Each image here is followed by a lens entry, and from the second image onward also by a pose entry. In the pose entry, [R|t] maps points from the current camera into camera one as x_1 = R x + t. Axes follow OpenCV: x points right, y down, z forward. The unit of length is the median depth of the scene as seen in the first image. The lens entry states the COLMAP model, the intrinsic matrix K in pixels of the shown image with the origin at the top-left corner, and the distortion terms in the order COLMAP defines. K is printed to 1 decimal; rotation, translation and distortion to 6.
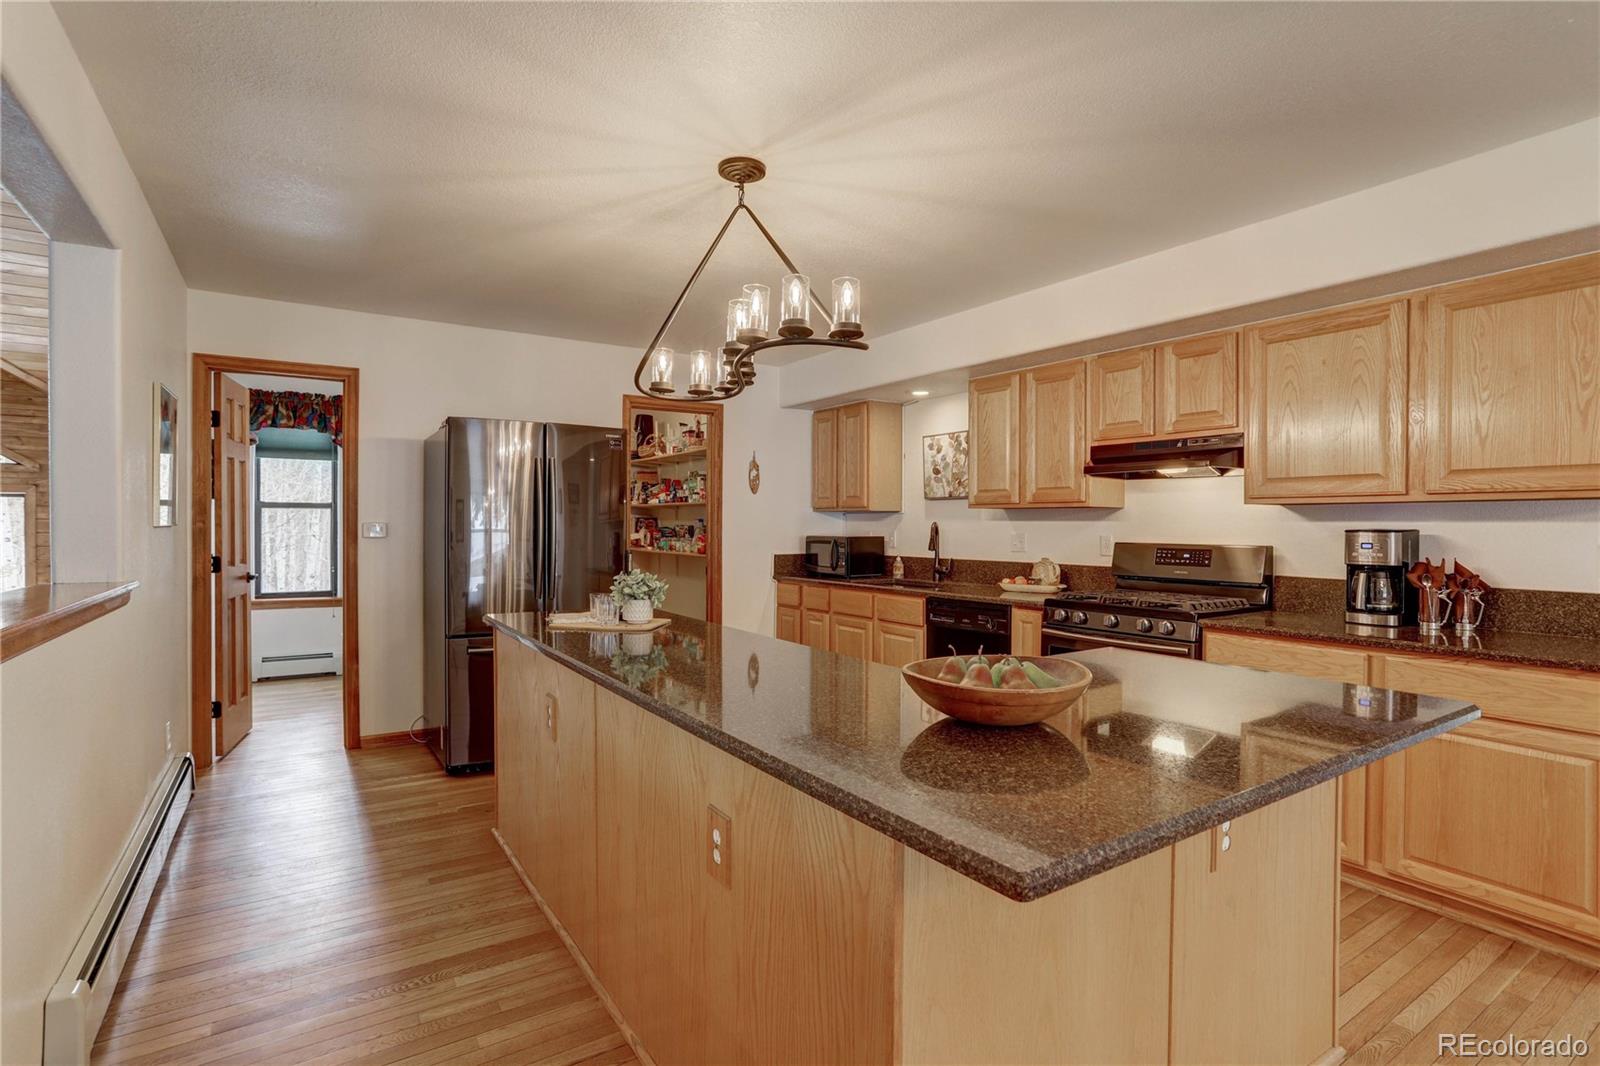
lens RADIAL K [[821.3, 0, 800.0], [0, 821.3, 533.0], [0, 0, 1]] dist [-0.021571, 0.024990]
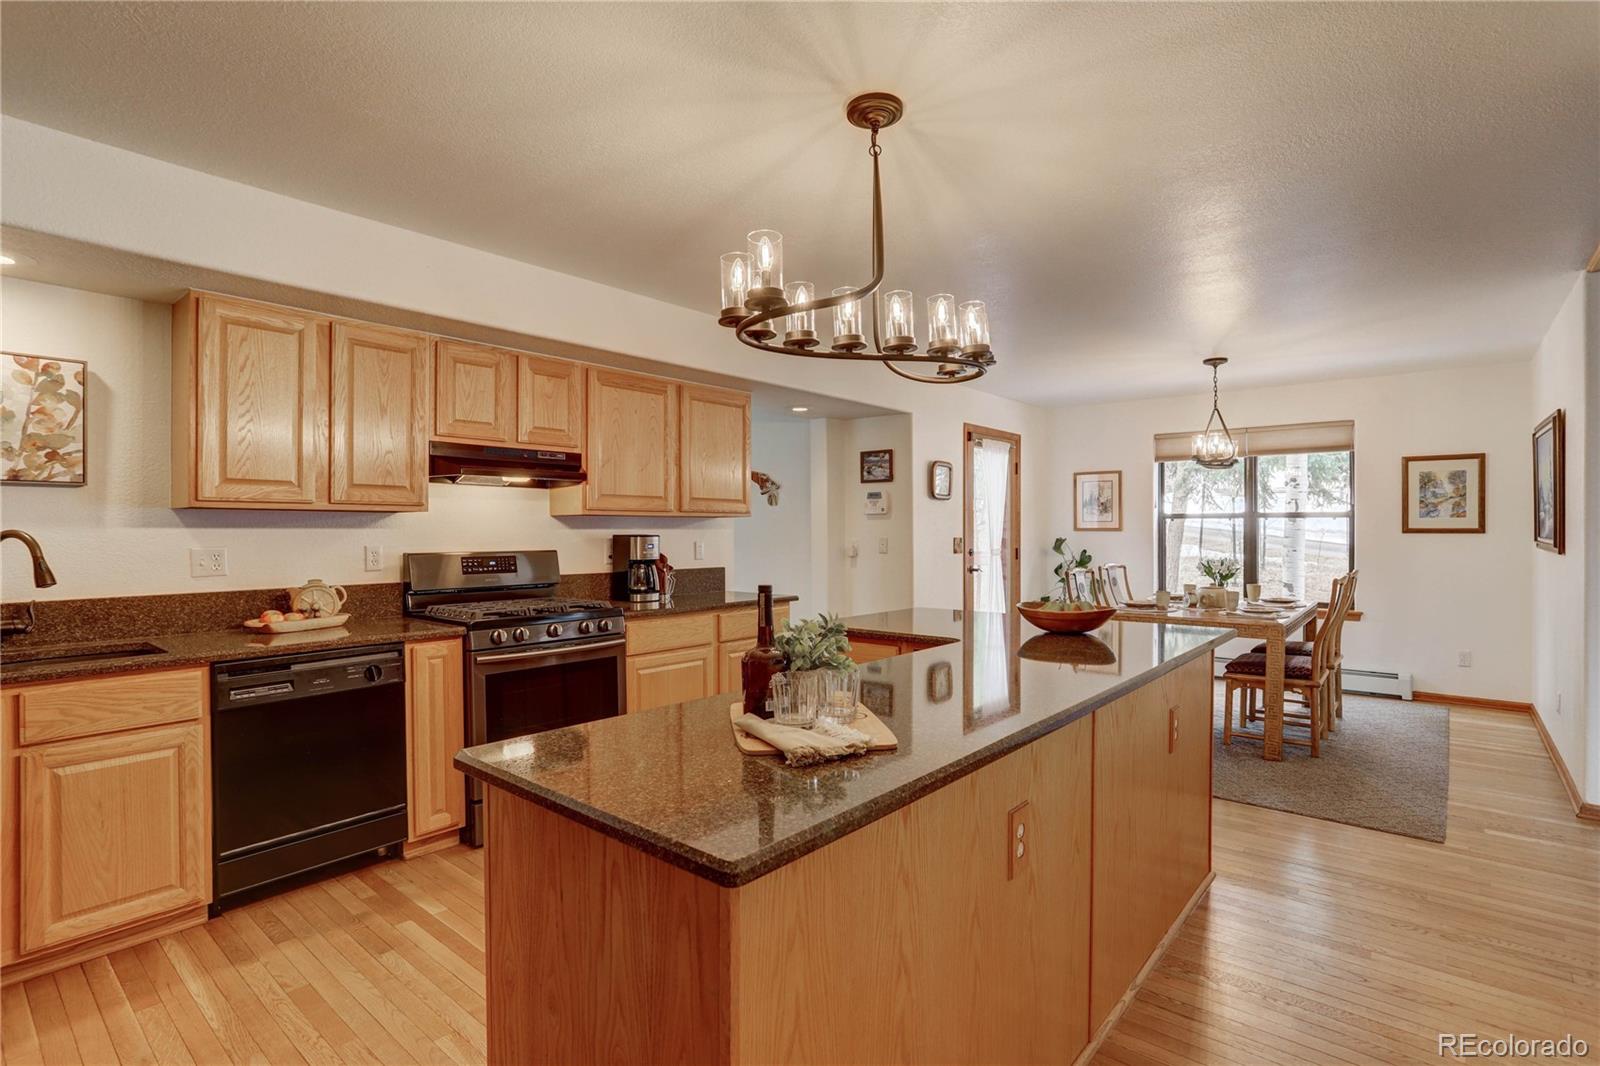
lens RADIAL K [[821.3, 0, 800.0], [0, 821.3, 533.0], [0, 0, 1]] dist [-0.021571, 0.024990]
pose [[-0.296220, -0.004813, 0.955108, -0.578653], [0.012297, 0.999885, 0.008852, -0.013159], [-0.955041, 0.014367, -0.296126, 0.899252]]
